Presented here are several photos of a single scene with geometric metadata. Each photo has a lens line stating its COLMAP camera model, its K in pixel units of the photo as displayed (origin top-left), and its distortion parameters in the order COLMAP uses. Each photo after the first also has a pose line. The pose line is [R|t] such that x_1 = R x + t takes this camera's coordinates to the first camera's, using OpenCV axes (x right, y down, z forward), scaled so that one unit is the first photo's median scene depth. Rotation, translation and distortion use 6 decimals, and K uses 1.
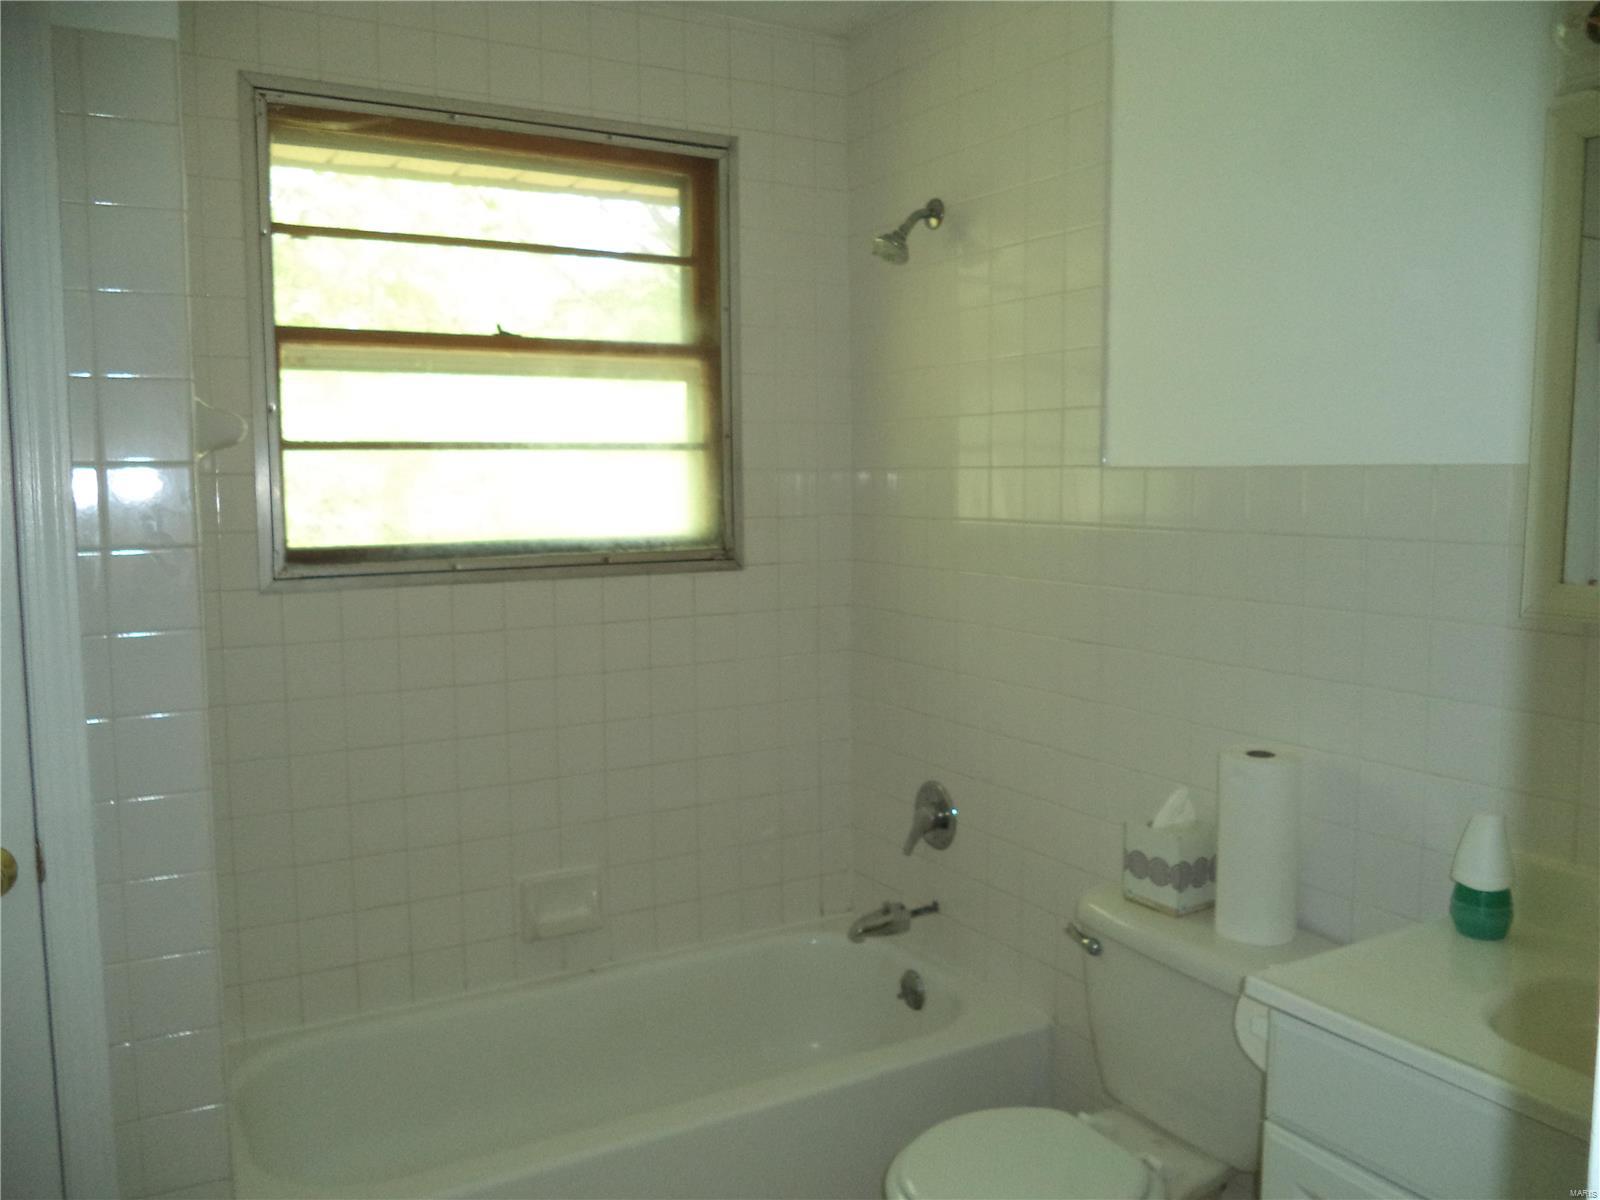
lens RADIAL K [[1295.5, 0, 800.0], [0, 1295.5, 600.0], [0, 0, 1]] dist [-0.002382, -0.000936]
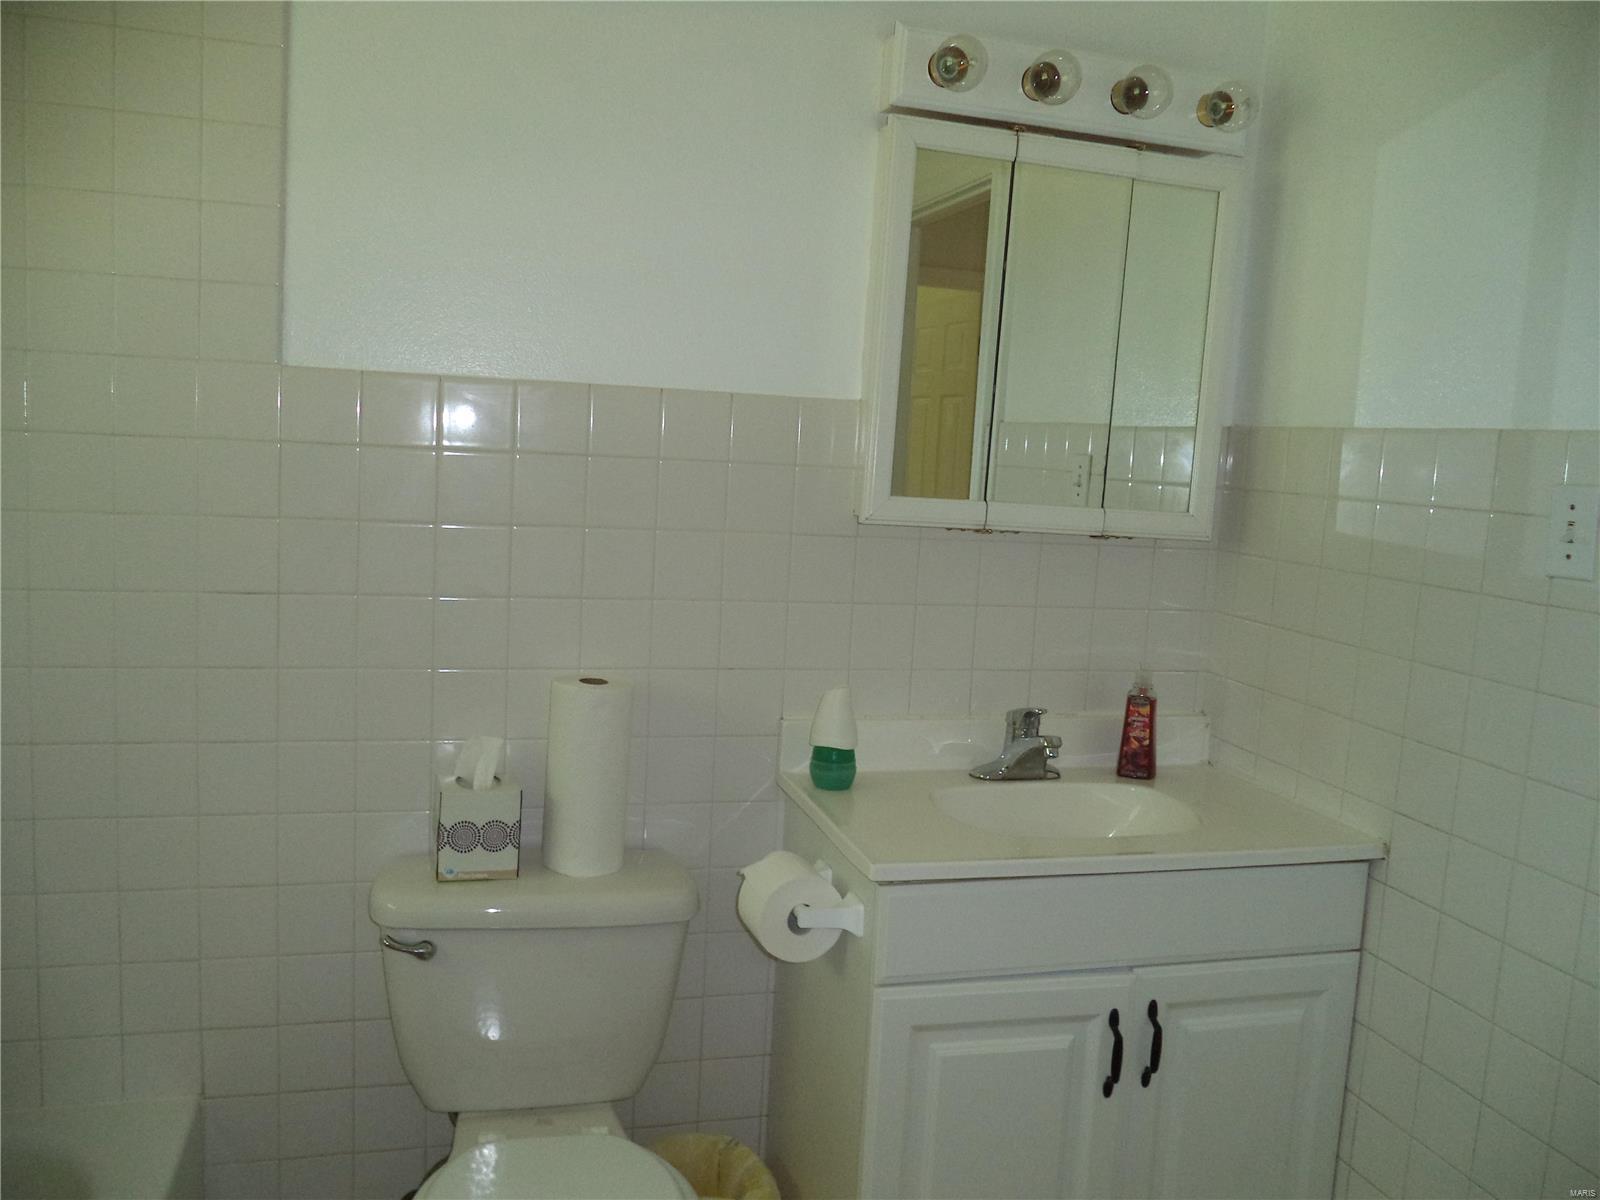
lens RADIAL K [[1295.5, 0, 800.0], [0, 1295.5, 600.0], [0, 0, 1]] dist [-0.002382, -0.000936]
pose [[0.233028, -0.104648, 0.966823, -0.511676], [0.045169, 0.994285, 0.096733, -0.026939], [-0.971420, 0.021129, 0.236423, 0.577252]]
